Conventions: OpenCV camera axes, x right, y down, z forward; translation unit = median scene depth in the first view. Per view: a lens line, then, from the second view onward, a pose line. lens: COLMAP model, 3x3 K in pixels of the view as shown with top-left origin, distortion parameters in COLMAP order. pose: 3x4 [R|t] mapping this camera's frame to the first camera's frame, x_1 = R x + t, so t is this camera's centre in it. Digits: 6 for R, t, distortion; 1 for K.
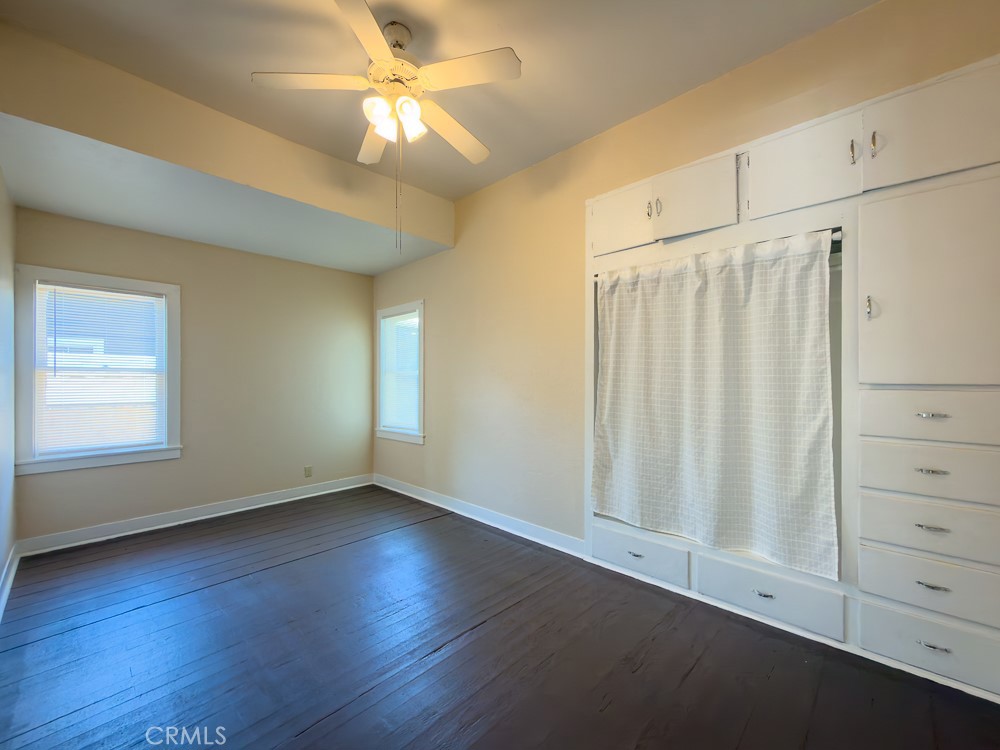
lens RADIAL K [[398.2, 0, 500.0], [0, 398.2, 375.0], [0, 0, 1]] dist [-0.000269, -0.000057]
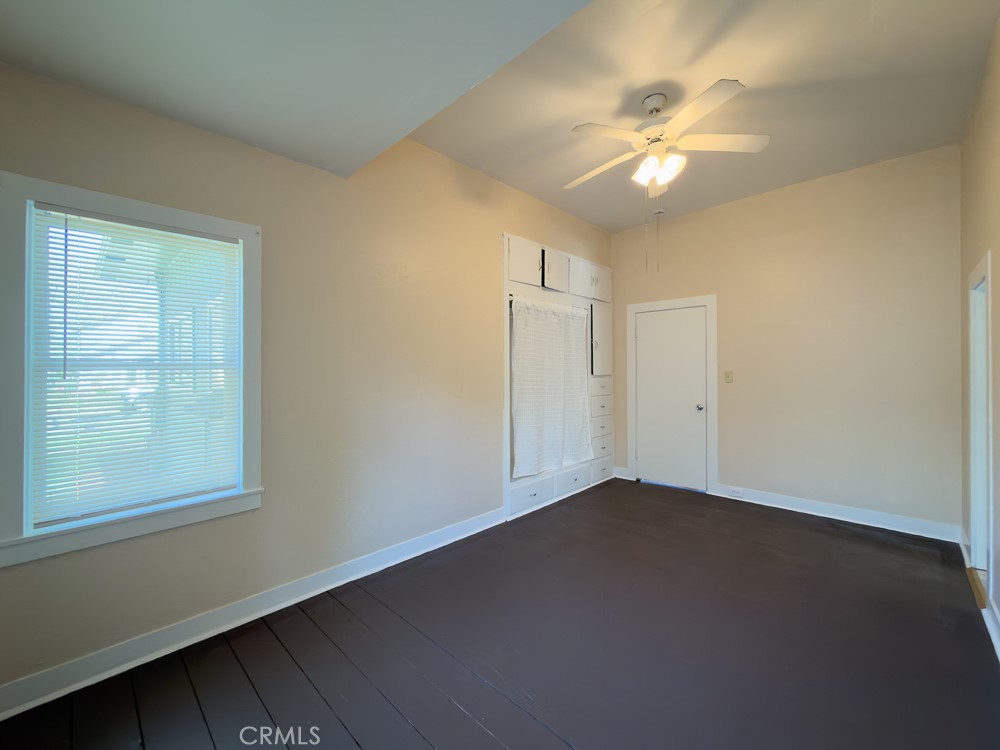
lens RADIAL K [[415.6, 0, 506.6], [0, 415.6, 364.1], [0, 0, 1]] dist [-0.000682, -0.000176]
pose [[-0.002462, 0.018387, 0.999828, -1.116212], [0.003952, 0.999823, -0.018377, -0.000468], [-0.999989, 0.003906, -0.002535, 1.029669]]
